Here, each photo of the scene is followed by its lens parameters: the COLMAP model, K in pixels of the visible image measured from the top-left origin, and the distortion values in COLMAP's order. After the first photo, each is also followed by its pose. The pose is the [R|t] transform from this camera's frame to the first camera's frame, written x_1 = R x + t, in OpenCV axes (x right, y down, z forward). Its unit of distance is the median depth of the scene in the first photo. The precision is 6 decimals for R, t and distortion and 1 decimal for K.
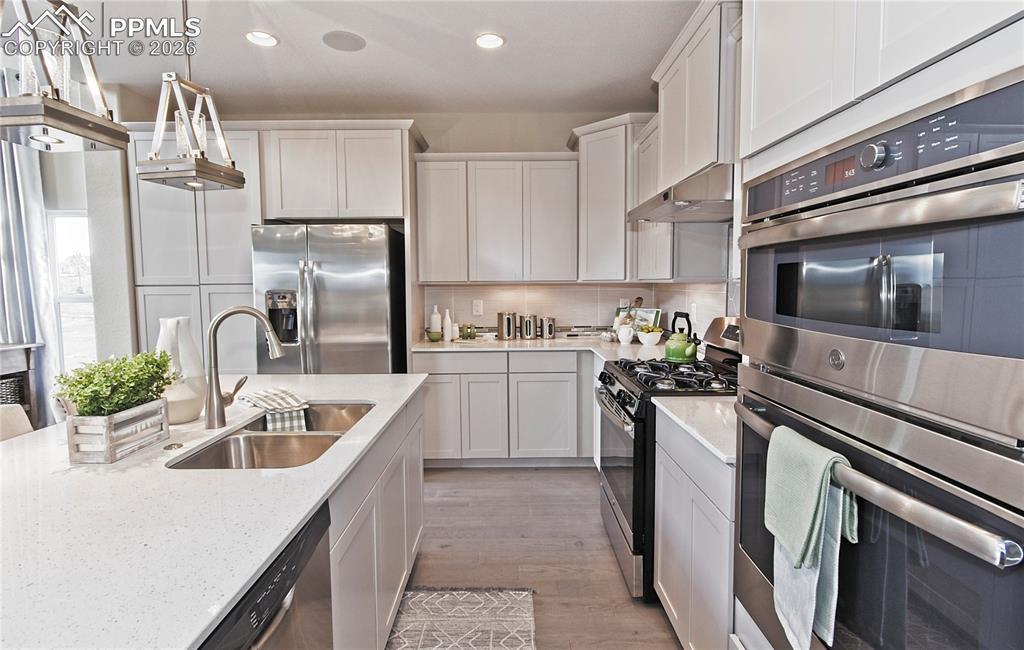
lens RADIAL K [[521.8, 0, 505.5], [0, 521.8, 325.9], [0, 0, 1]] dist [-0.002110, -0.000153]
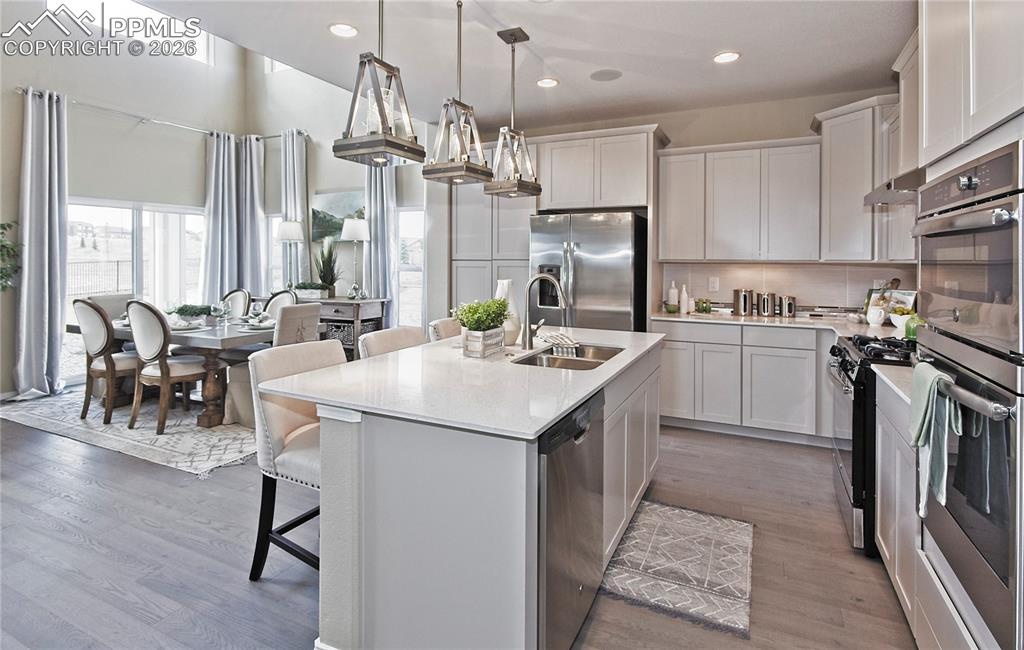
lens RADIAL K [[521.8, 0, 509.3], [0, 521.8, 260.2], [0, 0, 1]] dist [-0.002110, -0.000153]
pose [[0.905467, 0.012425, -0.424235, 0.029869], [-0.047475, 0.996263, -0.072150, 0.019571], [0.421753, 0.085470, 0.902673, -0.223505]]
